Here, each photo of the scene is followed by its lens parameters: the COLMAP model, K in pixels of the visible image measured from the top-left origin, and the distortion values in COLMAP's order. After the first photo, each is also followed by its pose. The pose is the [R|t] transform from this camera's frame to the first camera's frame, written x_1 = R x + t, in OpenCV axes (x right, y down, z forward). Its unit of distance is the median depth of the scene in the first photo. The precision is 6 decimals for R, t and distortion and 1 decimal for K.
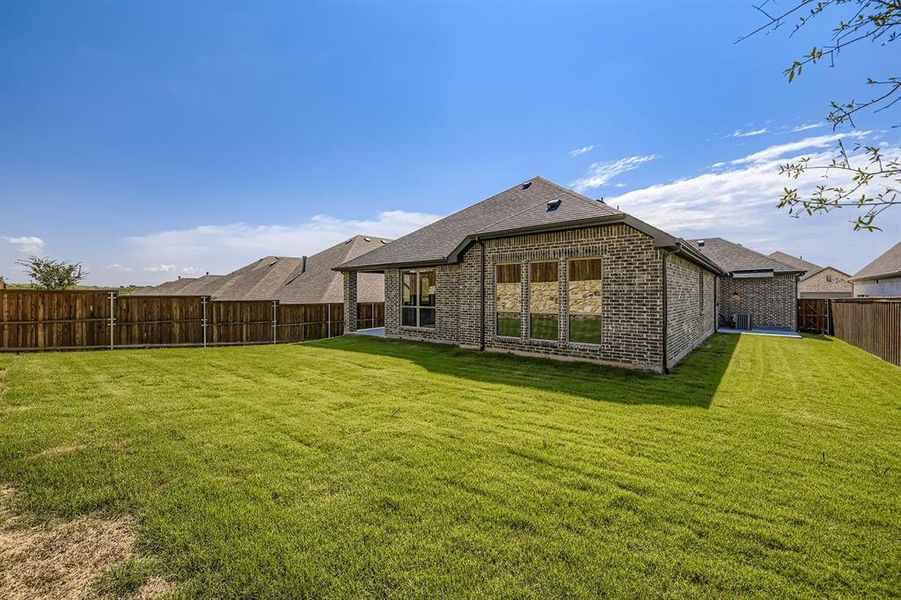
lens RADIAL K [[362.0, 0, 452.0], [0, 362.0, 293.2], [0, 0, 1]] dist [-0.007641, -0.000937]
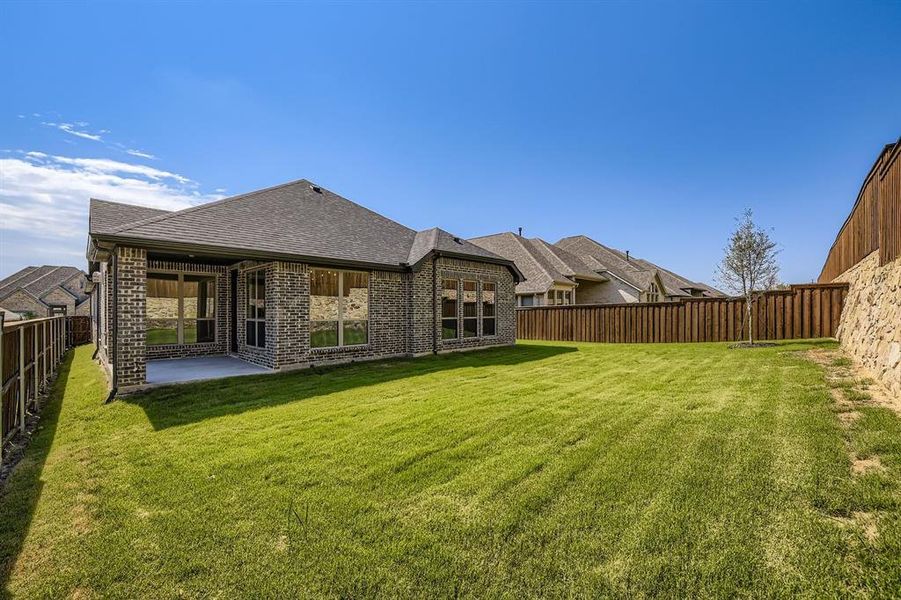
lens RADIAL K [[362.0, 0, 461.1], [0, 362.0, 313.7], [0, 0, 1]] dist [-0.007641, -0.000937]
pose [[0.057266, -0.005027, 0.998346, -1.004450], [0.002692, 0.999984, 0.004881, 0.026602], [-0.998355, 0.002408, 0.057279, 0.837505]]
